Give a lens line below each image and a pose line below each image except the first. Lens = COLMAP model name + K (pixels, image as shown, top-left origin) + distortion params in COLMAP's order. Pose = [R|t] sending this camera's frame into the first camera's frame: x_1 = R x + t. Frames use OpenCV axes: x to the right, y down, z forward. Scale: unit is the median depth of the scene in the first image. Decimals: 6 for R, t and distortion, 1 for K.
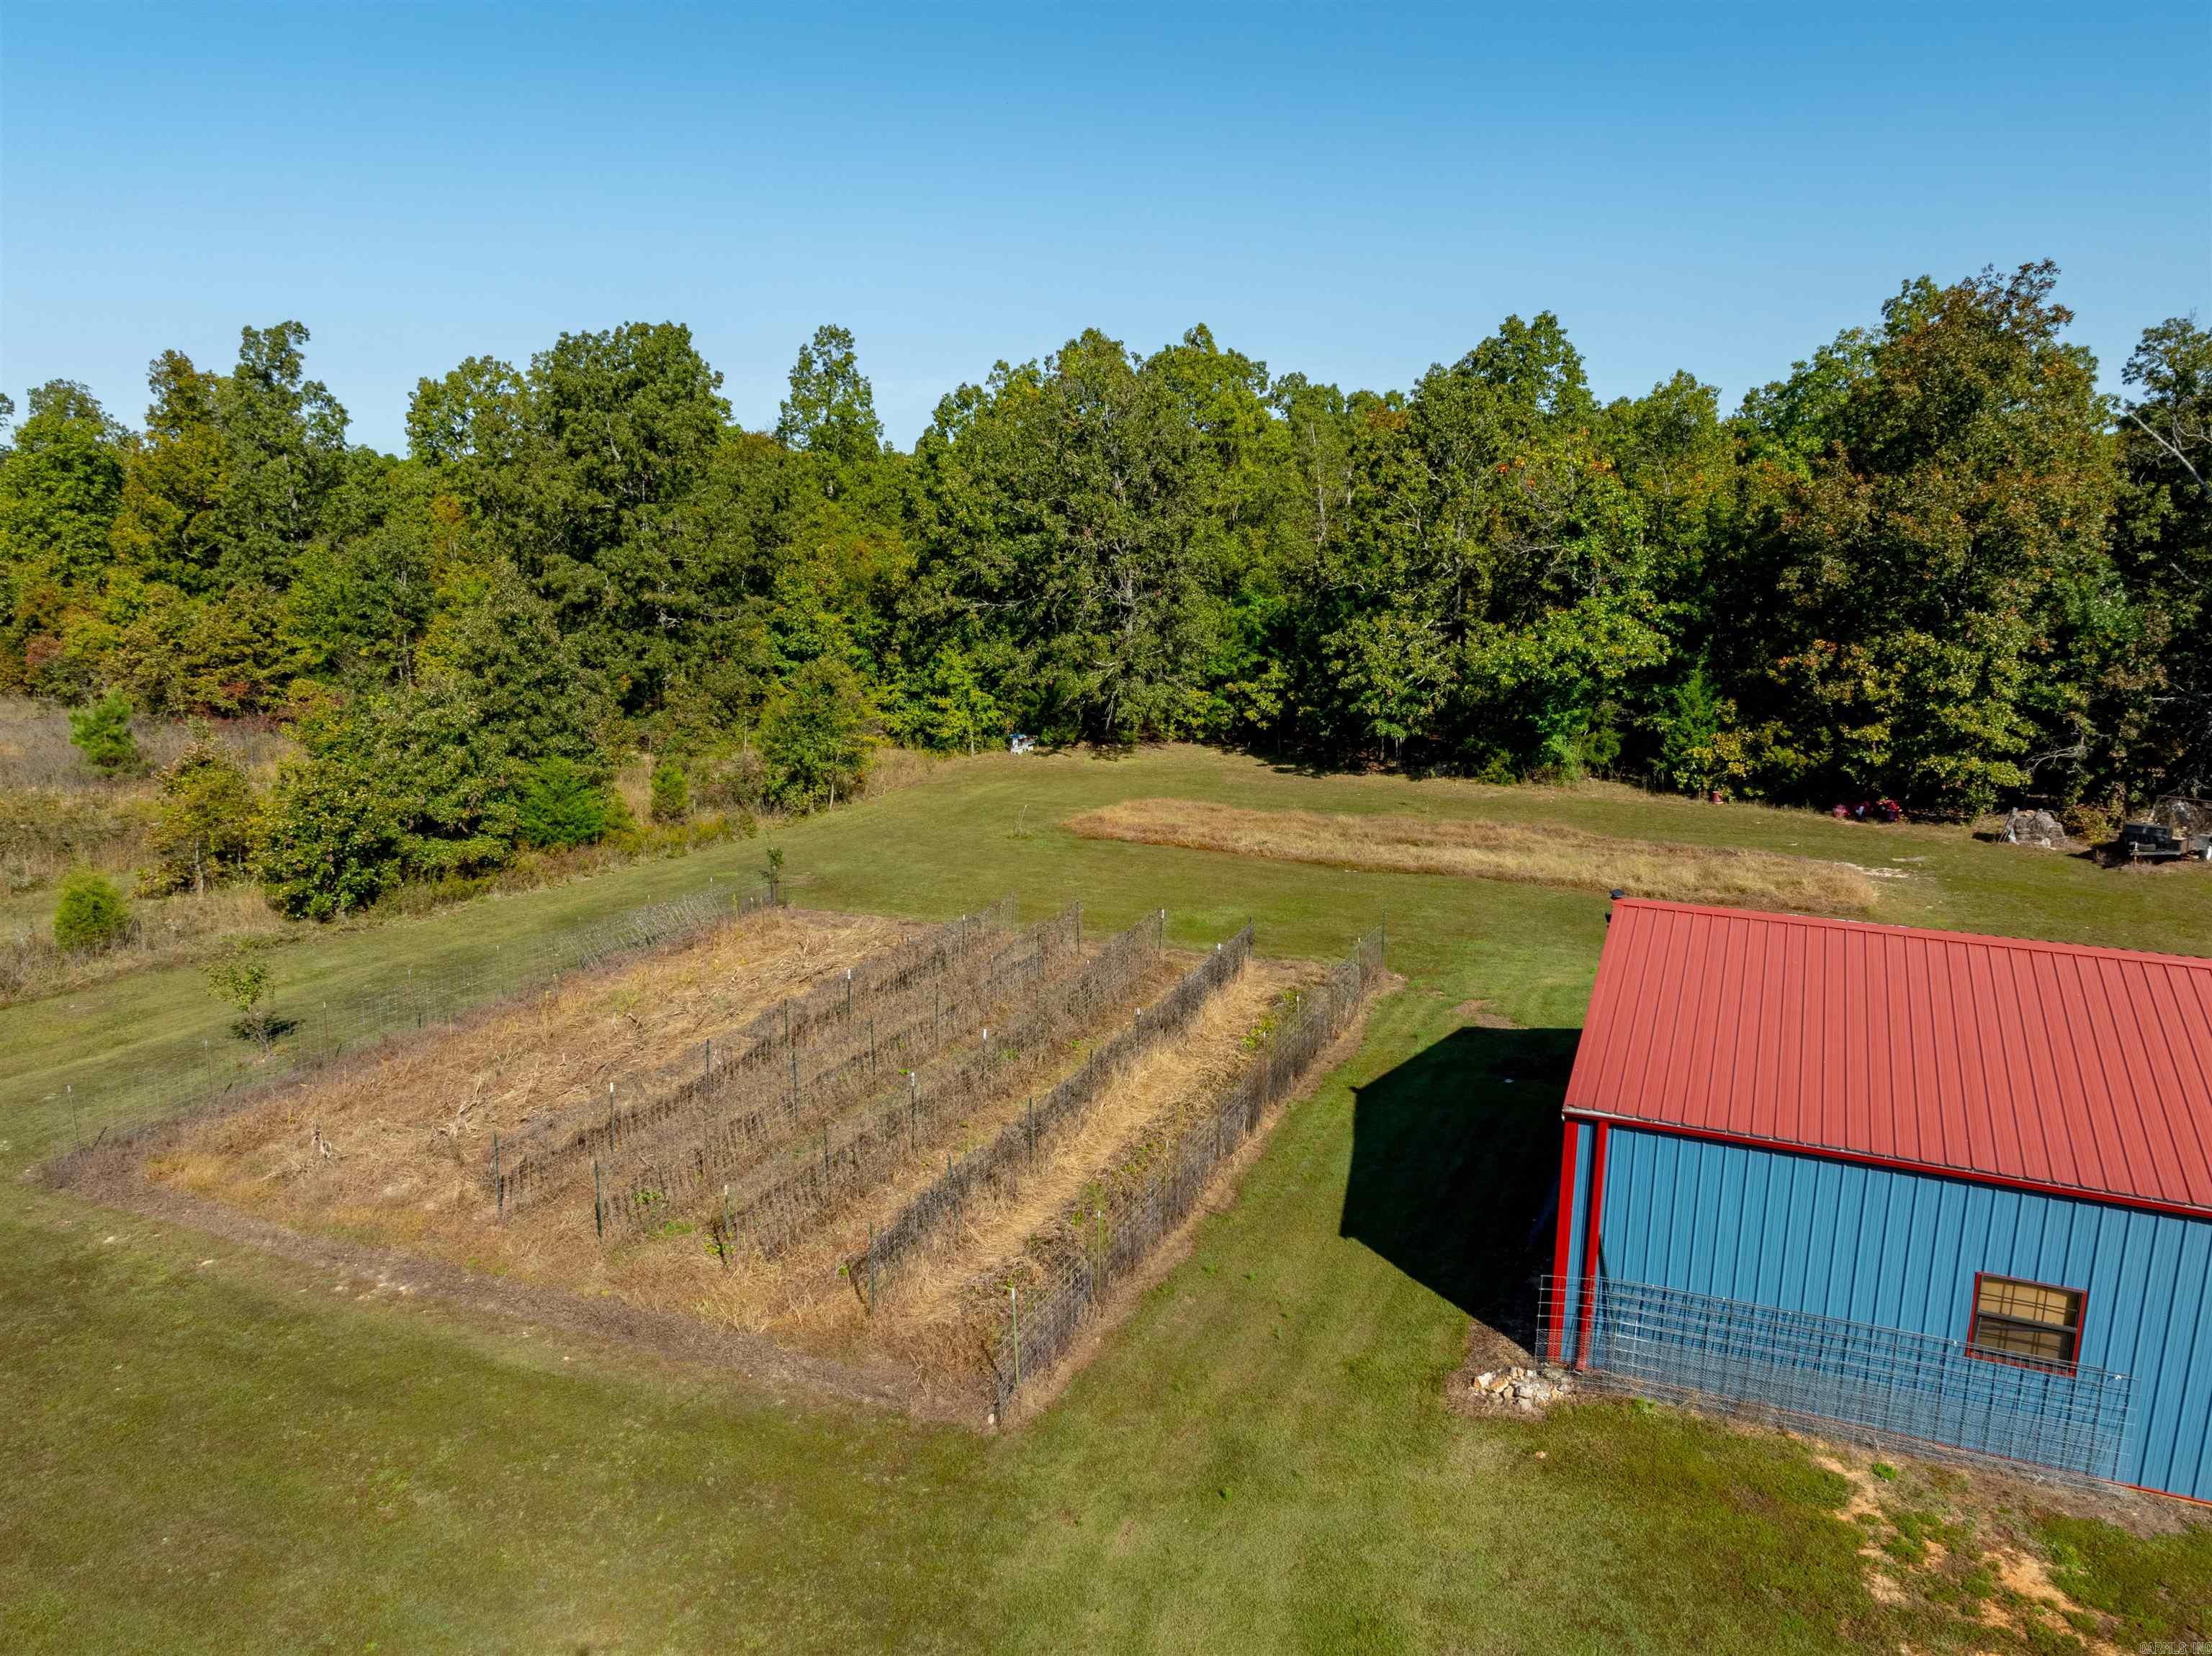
lens RADIAL K [[1543.7, 0, 1115.2], [0, 1543.7, 835.0], [0, 0, 1]] dist [-0.027391, 0.032365]
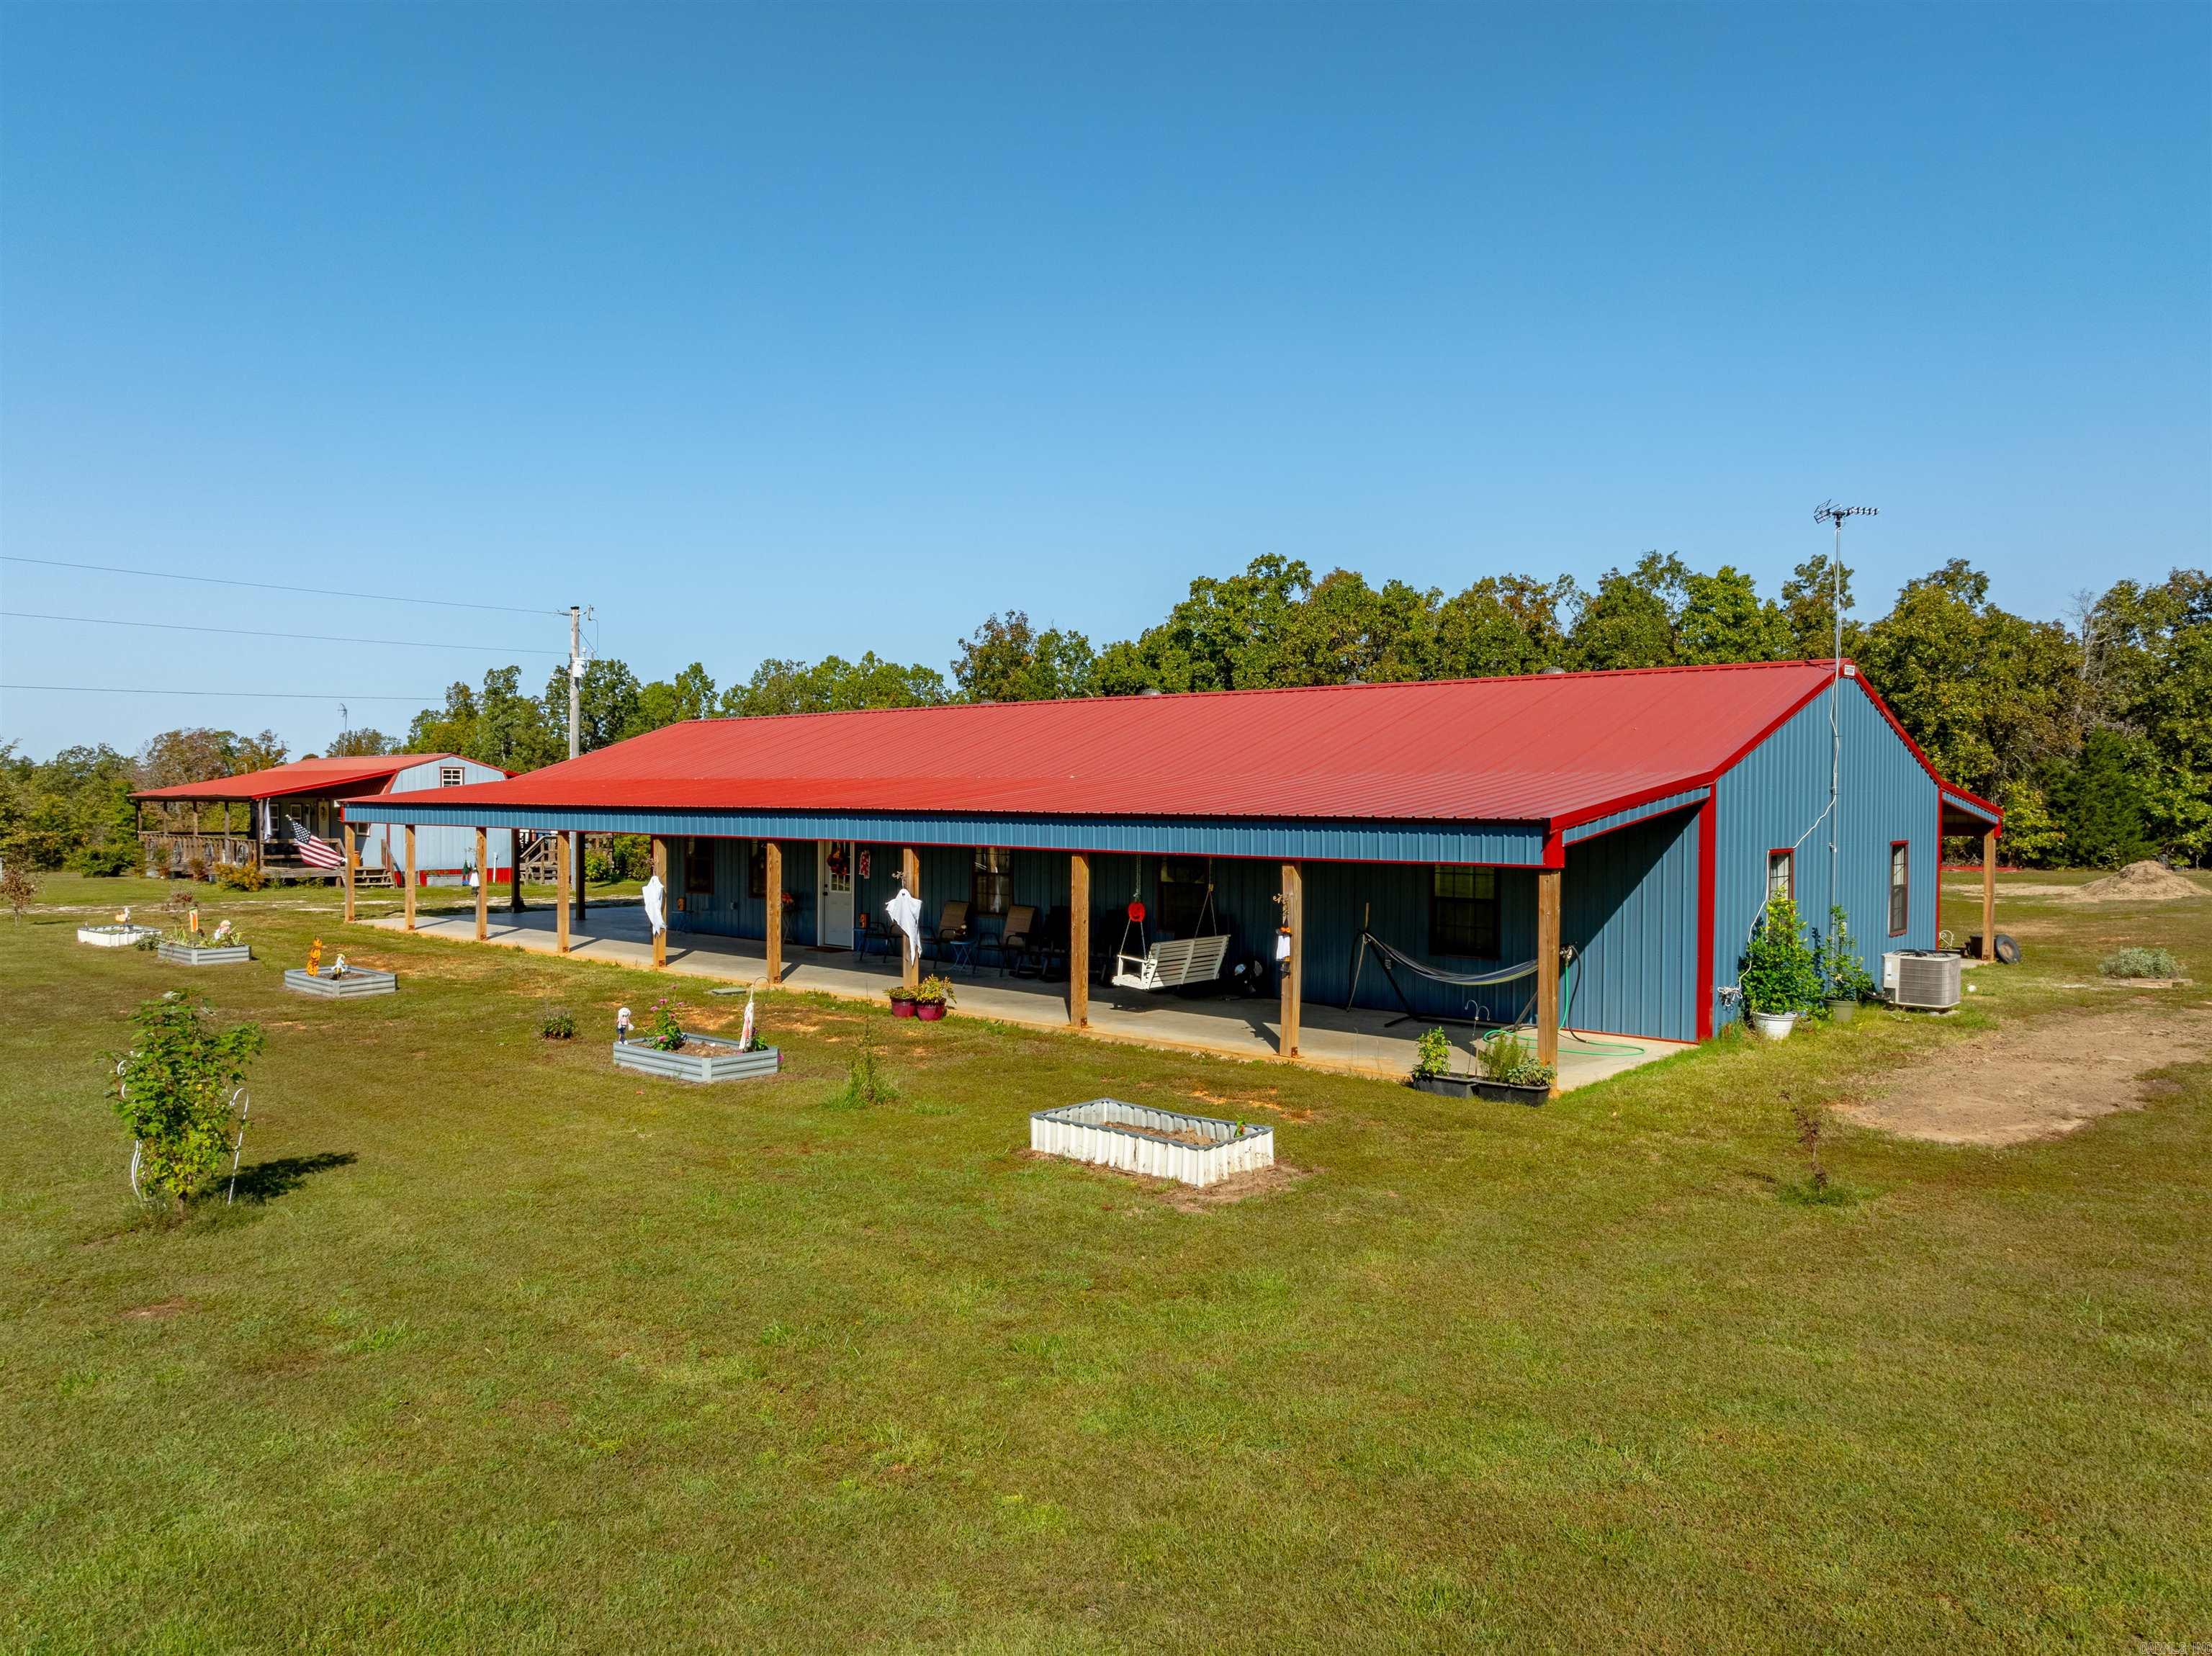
lens RADIAL K [[1543.7, 0, 1111.0], [0, 1543.7, 820.9], [0, 0, 1]] dist [-0.027391, 0.032365]
pose [[0.941185, 0.002392, -0.337884, 0.856057], [-0.076213, 0.975709, -0.205386, 0.205143], [0.329185, 0.219057, 0.918505, -0.513085]]
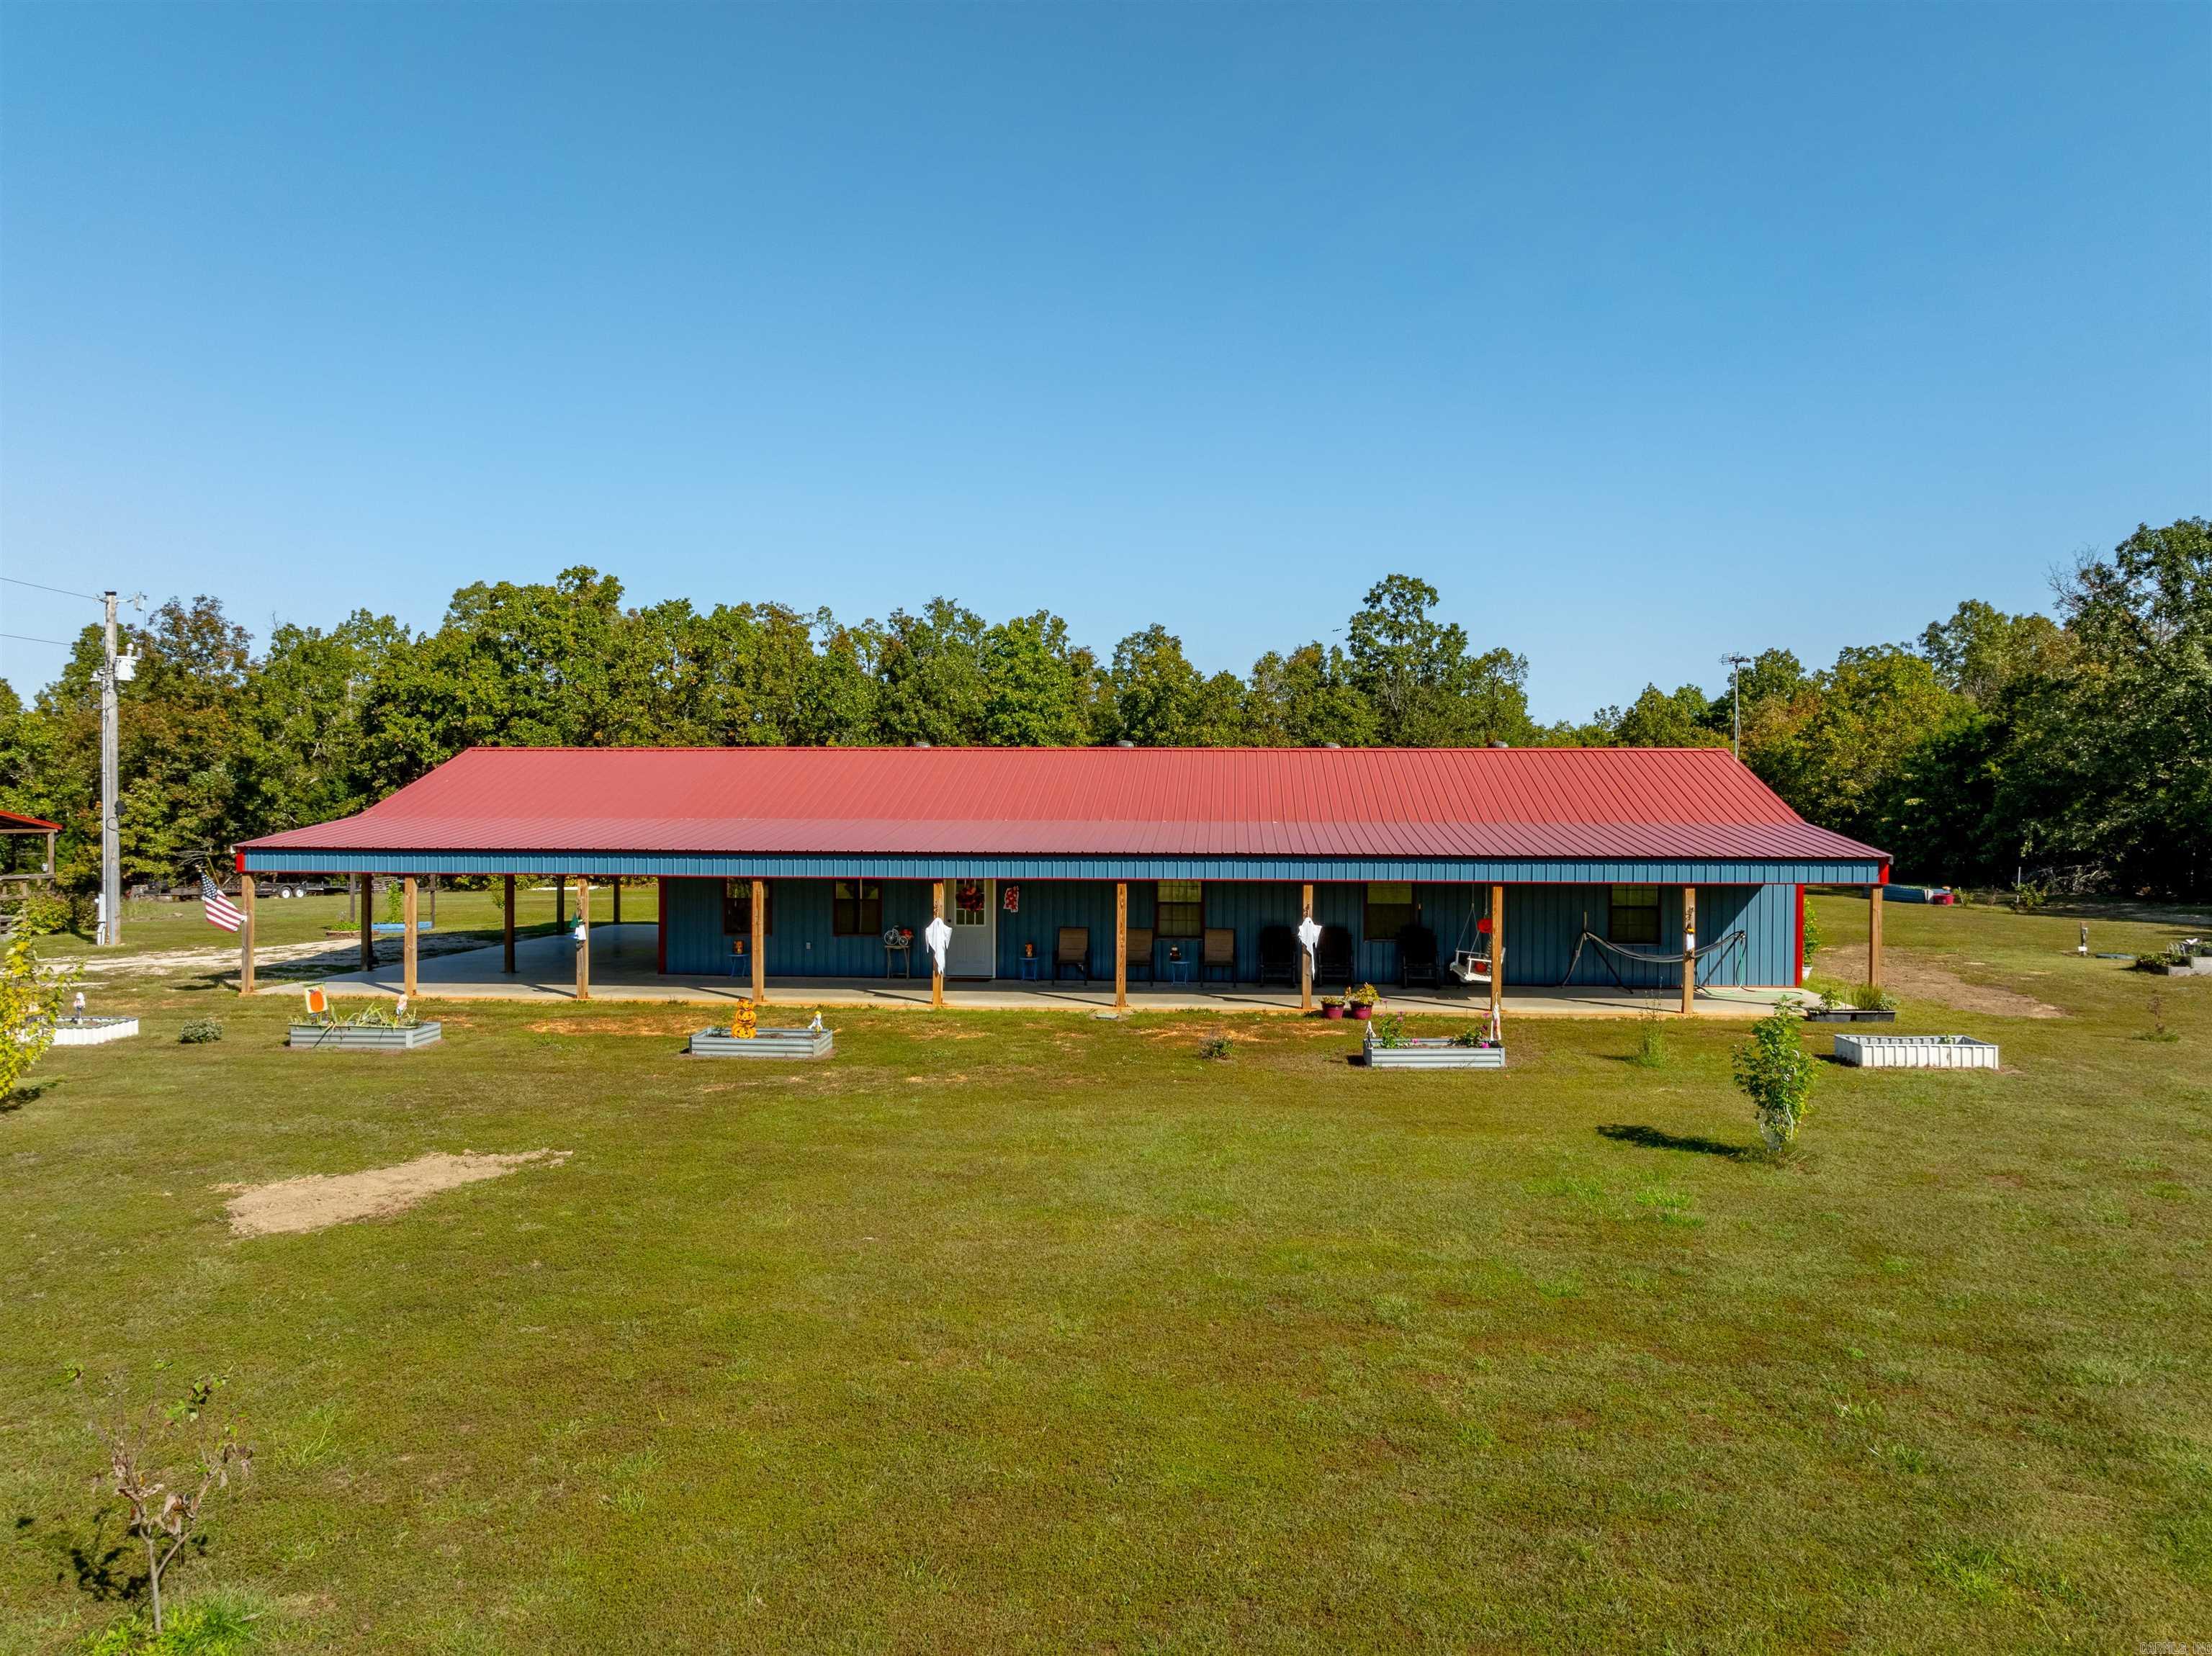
lens RADIAL K [[1543.7, 0, 1114.1], [0, 1543.7, 819.0], [0, 0, 1]] dist [-0.027391, 0.032365]
pose [[0.948492, -0.005244, 0.316756, 0.614711], [0.075772, 0.974598, -0.210756, 0.210067], [-0.307605, 0.223902, 0.924796, -0.569261]]
